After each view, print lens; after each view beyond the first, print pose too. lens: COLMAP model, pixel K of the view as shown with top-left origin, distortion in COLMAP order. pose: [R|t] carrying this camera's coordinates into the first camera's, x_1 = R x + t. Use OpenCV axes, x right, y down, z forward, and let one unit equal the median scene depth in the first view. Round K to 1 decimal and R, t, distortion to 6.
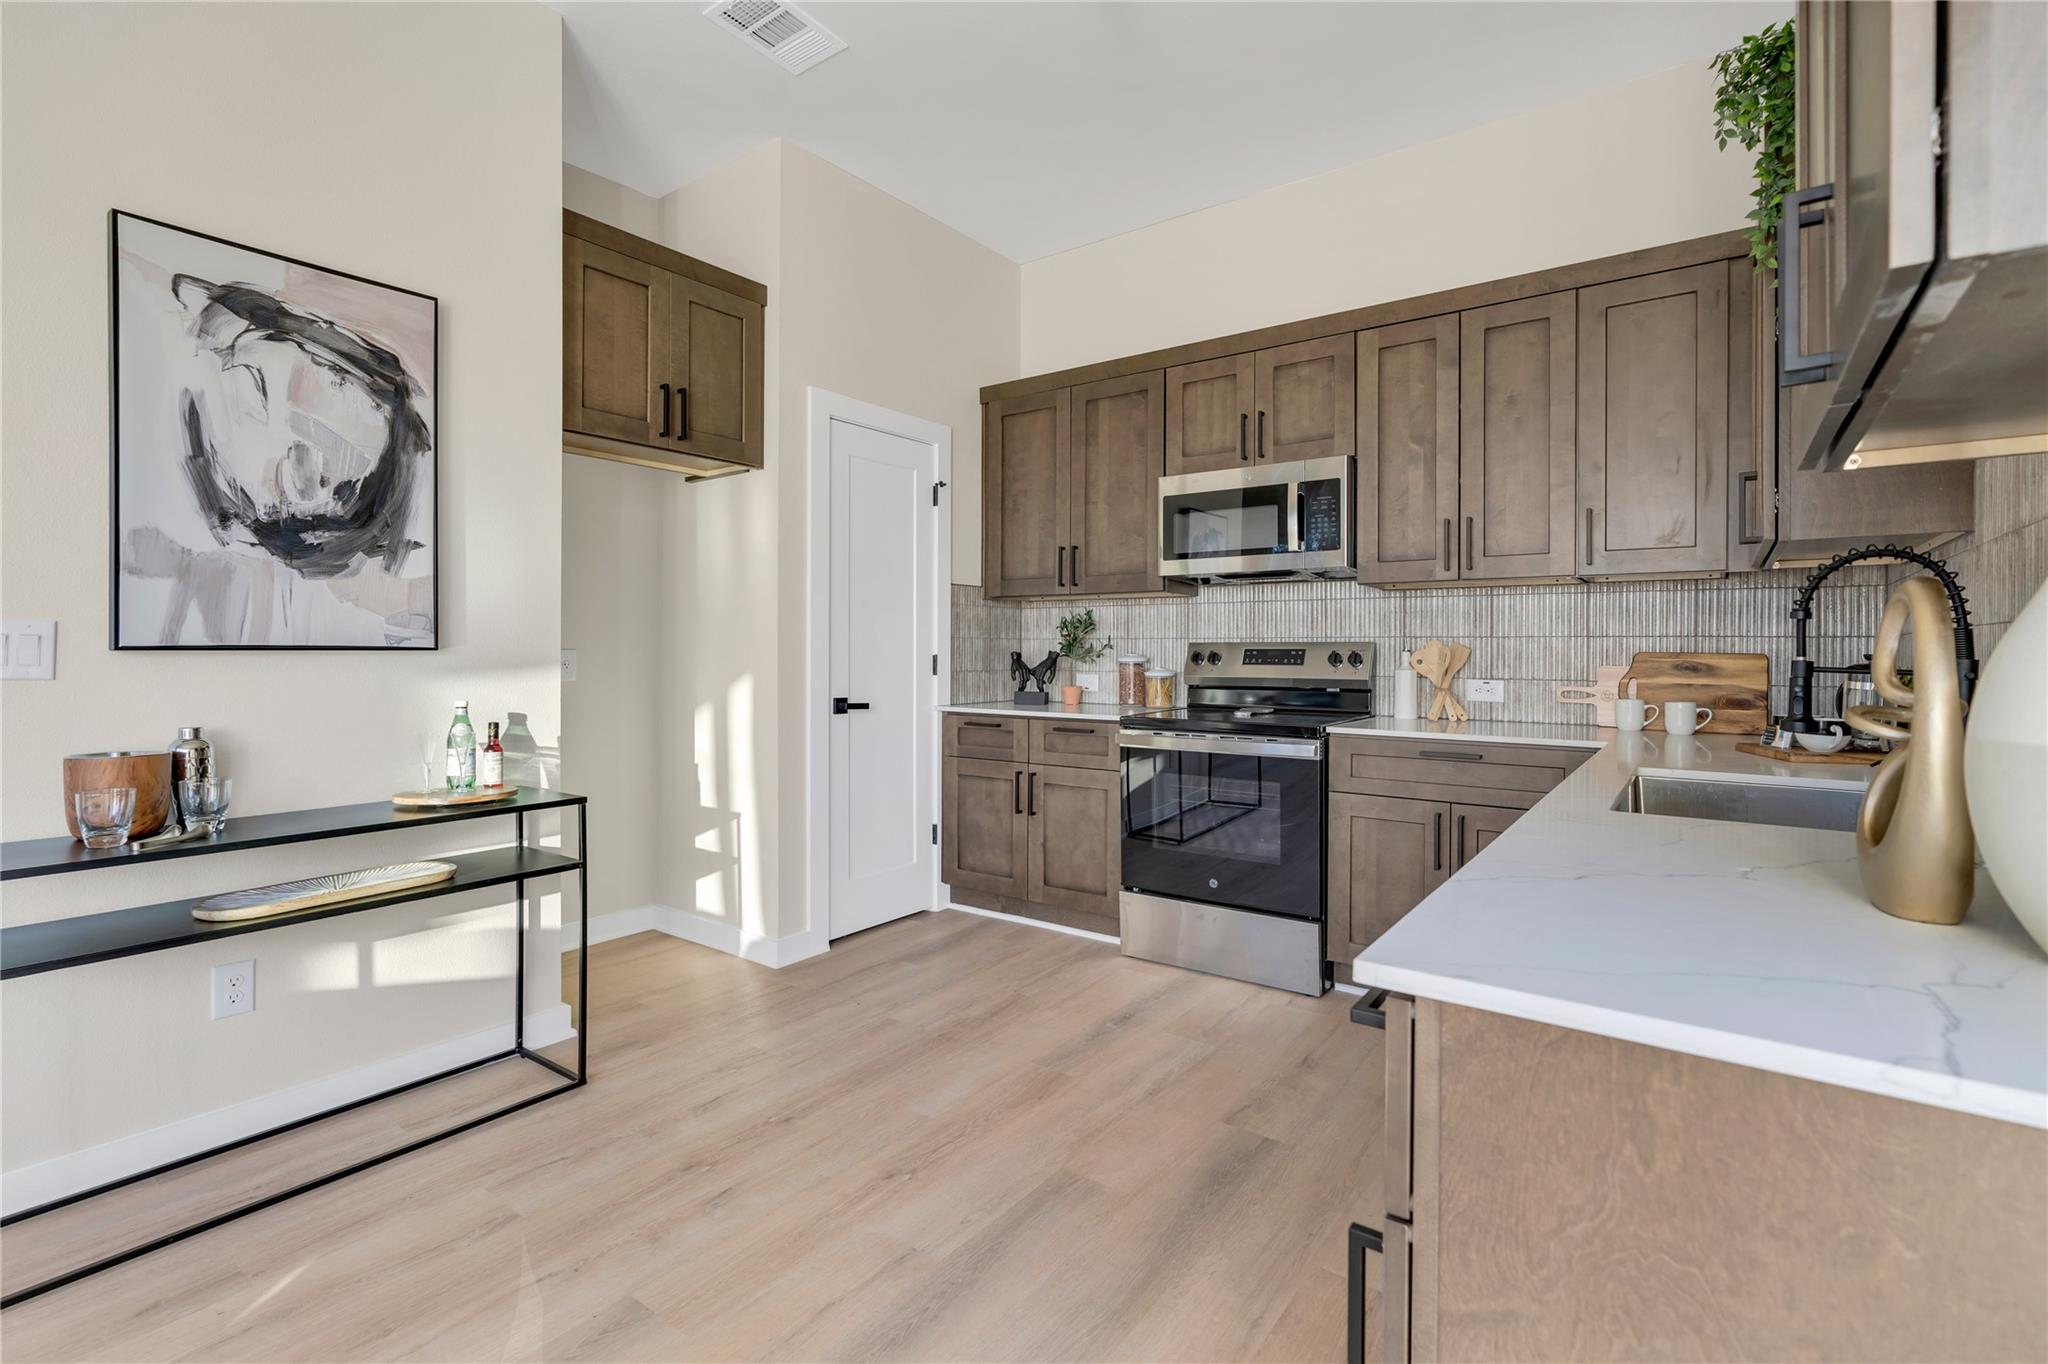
lens RADIAL K [[939.5, 0, 1012.9], [0, 939.5, 652.6], [0, 0, 1]] dist [-0.005364, 0.004289]
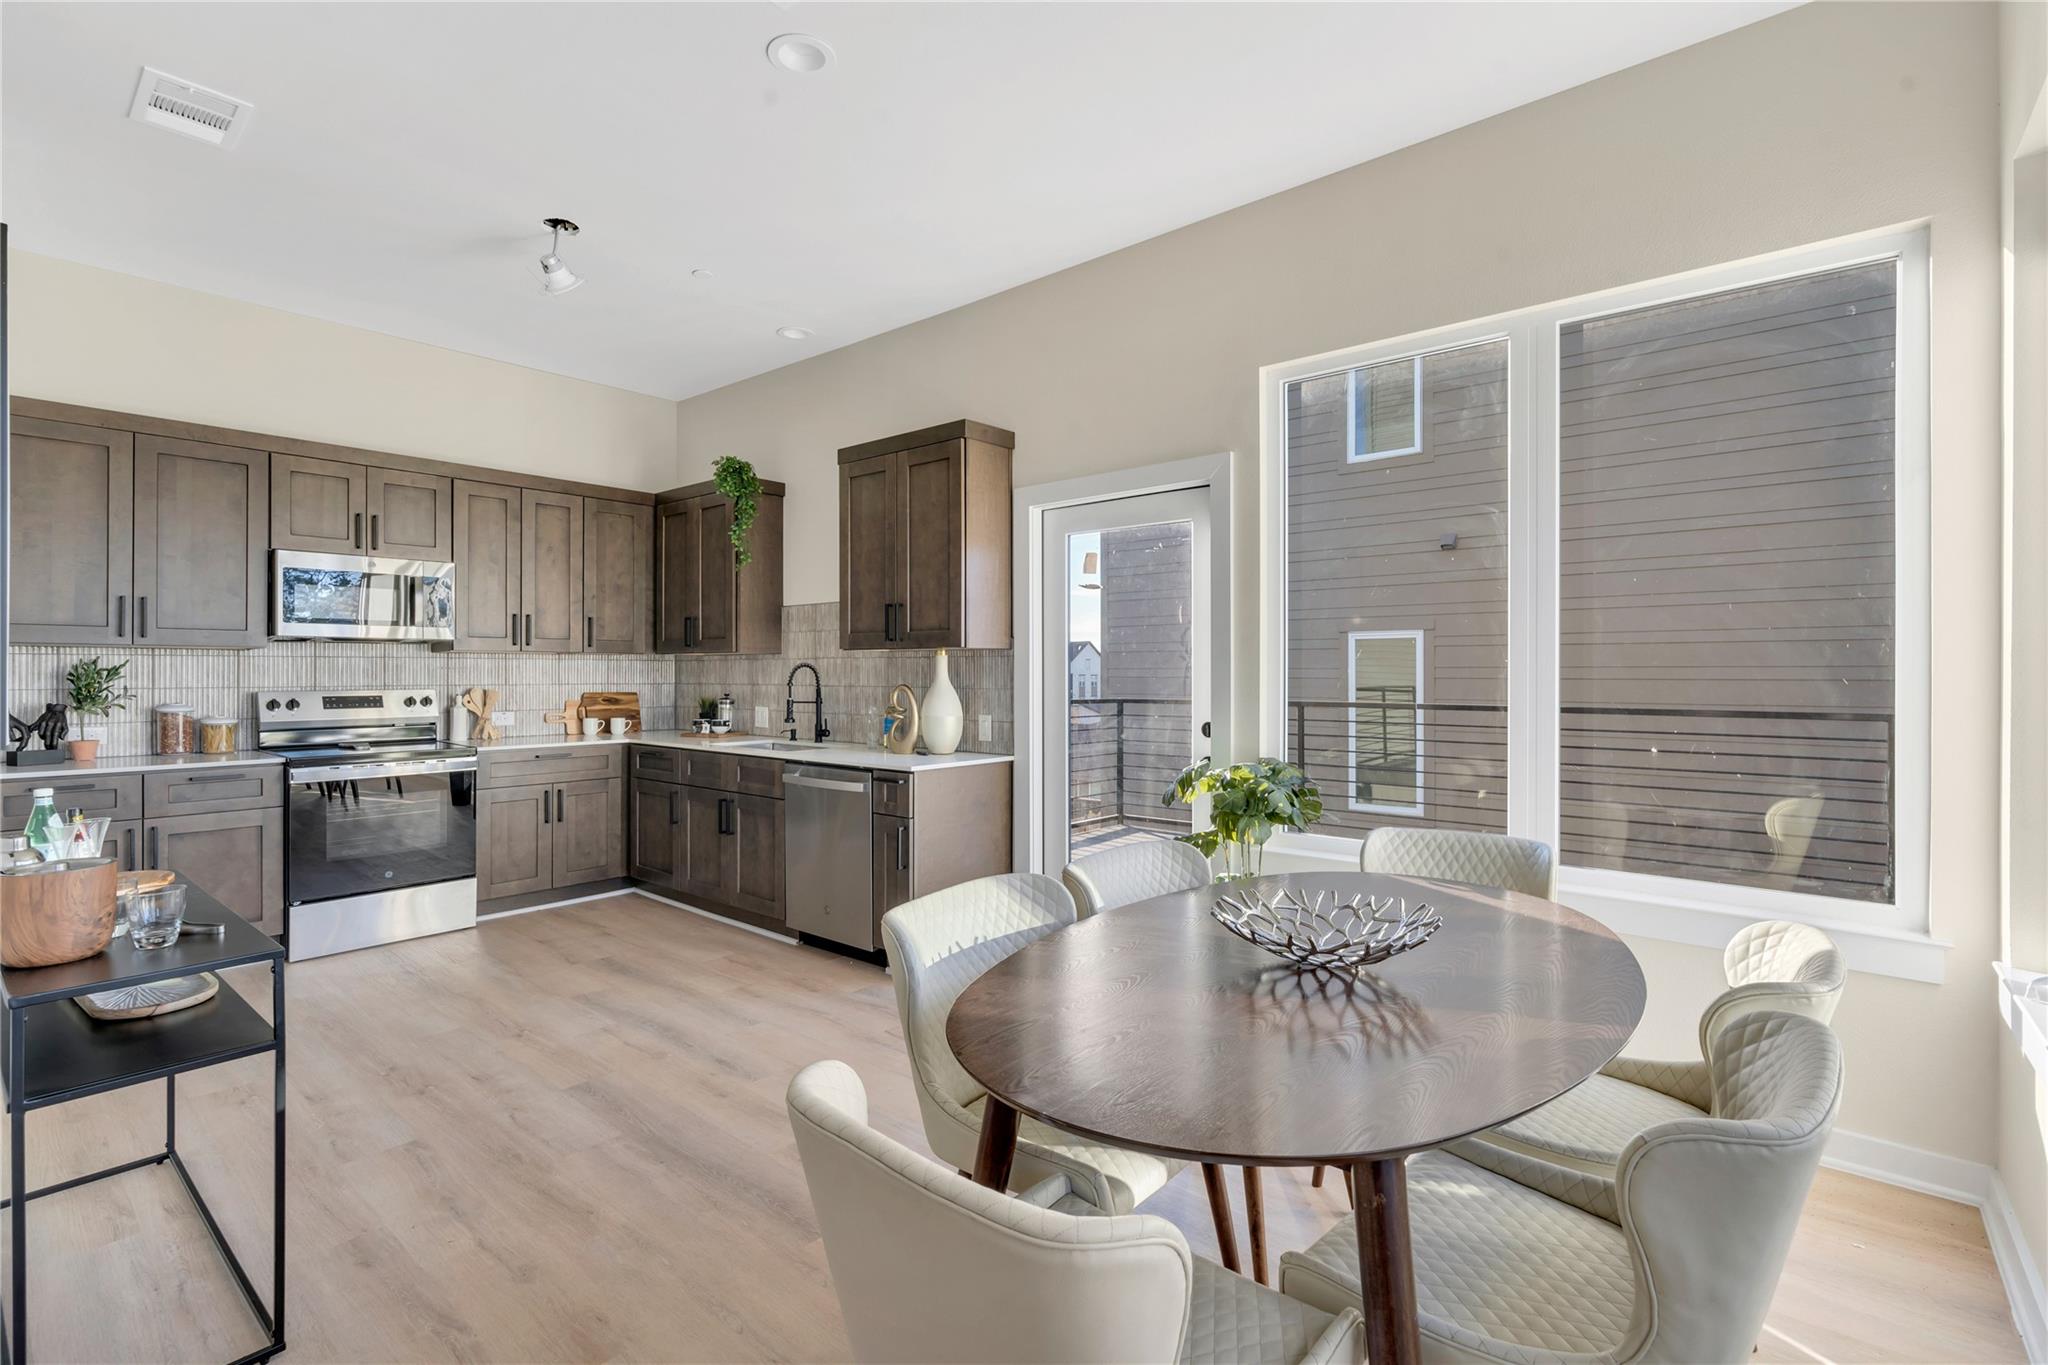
lens RADIAL K [[939.5, 0, 1018.4], [0, 939.5, 668.3], [0, 0, 1]] dist [-0.005364, 0.004289]
pose [[0.068504, -0.001638, 0.997649, -1.029720], [0.001985, 0.999997, 0.001505, -0.045524], [-0.997649, 0.001877, 0.068507, 0.019797]]
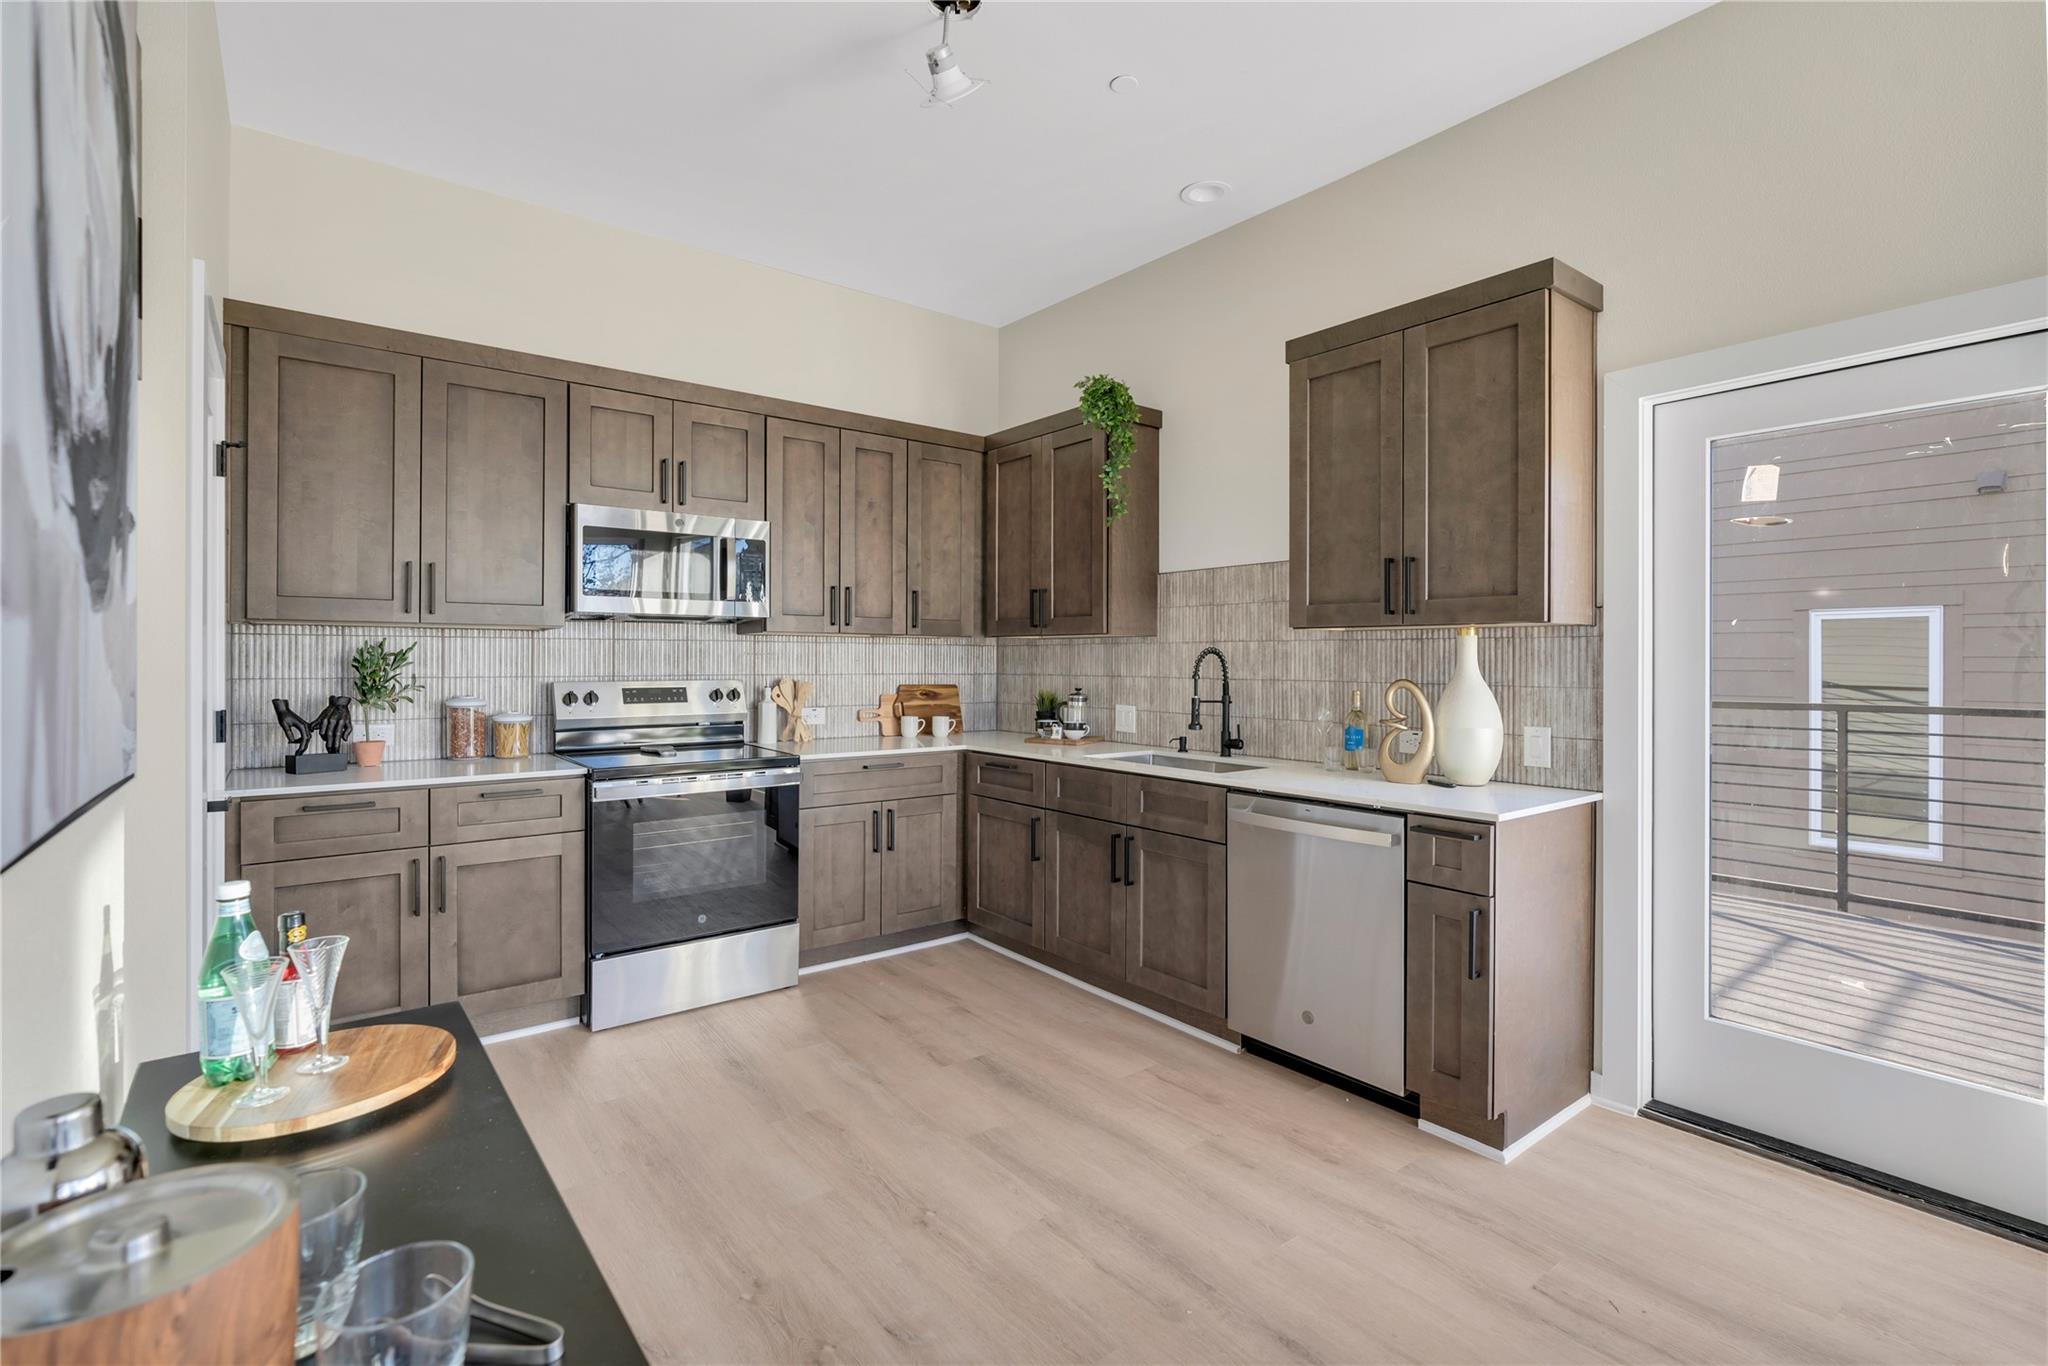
lens RADIAL K [[939.5, 0, 1022.0], [0, 939.5, 659.5], [0, 0, 1]] dist [-0.005364, 0.004289]
pose [[0.265496, -0.003067, 0.964107, -0.675132], [-0.000849, 0.999994, 0.003414, -0.042517], [-0.964111, -0.001725, 0.265492, 0.380124]]
